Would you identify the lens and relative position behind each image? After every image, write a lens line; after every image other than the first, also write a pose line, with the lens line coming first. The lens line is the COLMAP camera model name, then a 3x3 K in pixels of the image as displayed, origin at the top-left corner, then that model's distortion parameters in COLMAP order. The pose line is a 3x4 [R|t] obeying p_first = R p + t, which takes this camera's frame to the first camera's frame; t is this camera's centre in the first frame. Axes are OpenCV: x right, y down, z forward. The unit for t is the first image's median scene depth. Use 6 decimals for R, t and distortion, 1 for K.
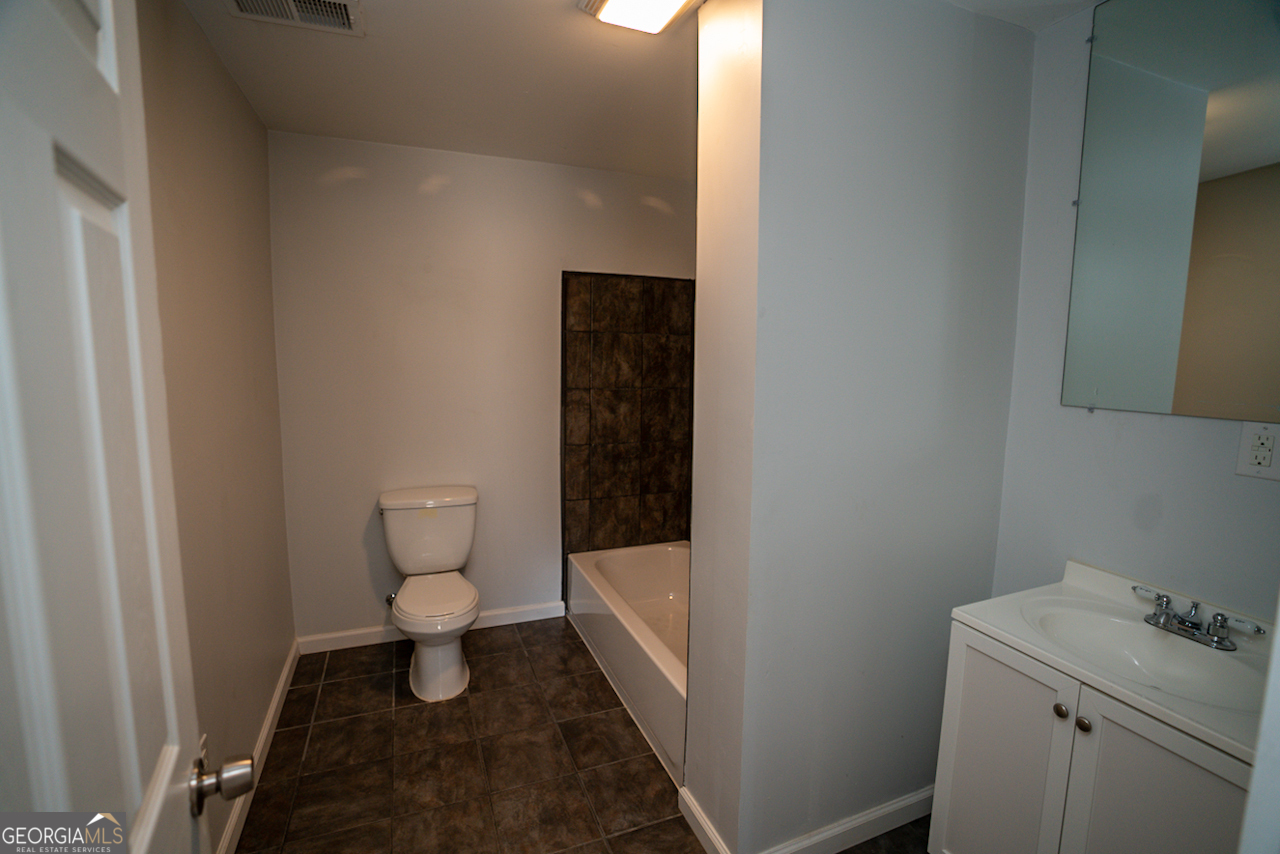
lens RADIAL K [[588.7, 0, 631.9], [0, 588.7, 426.9], [0, 0, 1]] dist [-0.060490, 0.023338]
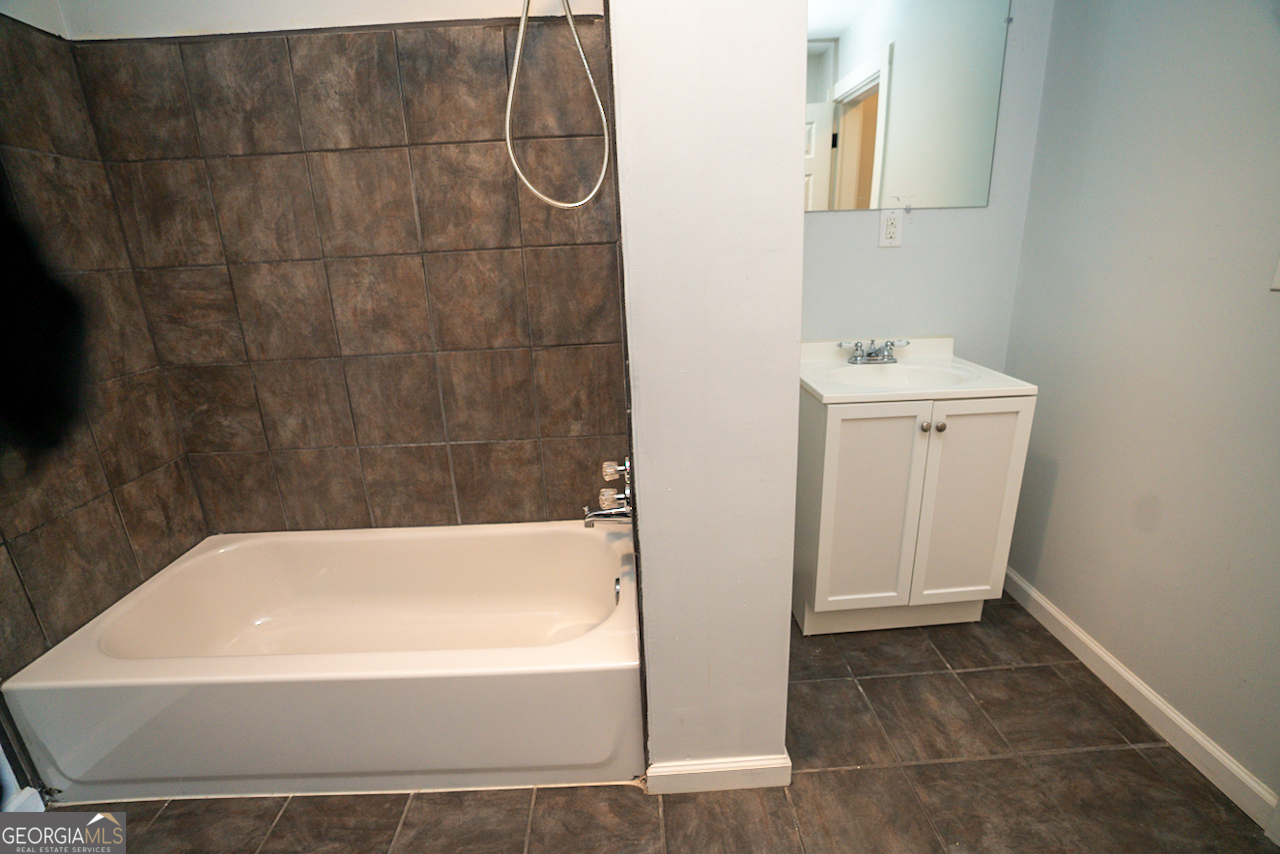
lens RADIAL K [[588.7, 0, 636.2], [0, 588.7, 422.2], [0, 0, 1]] dist [-0.060490, 0.023338]
pose [[0.342998, -0.301741, 0.889553, -0.249096], [0.166315, 0.951548, 0.258642, 0.008452], [-0.924495, 0.059233, 0.376563, 0.405486]]
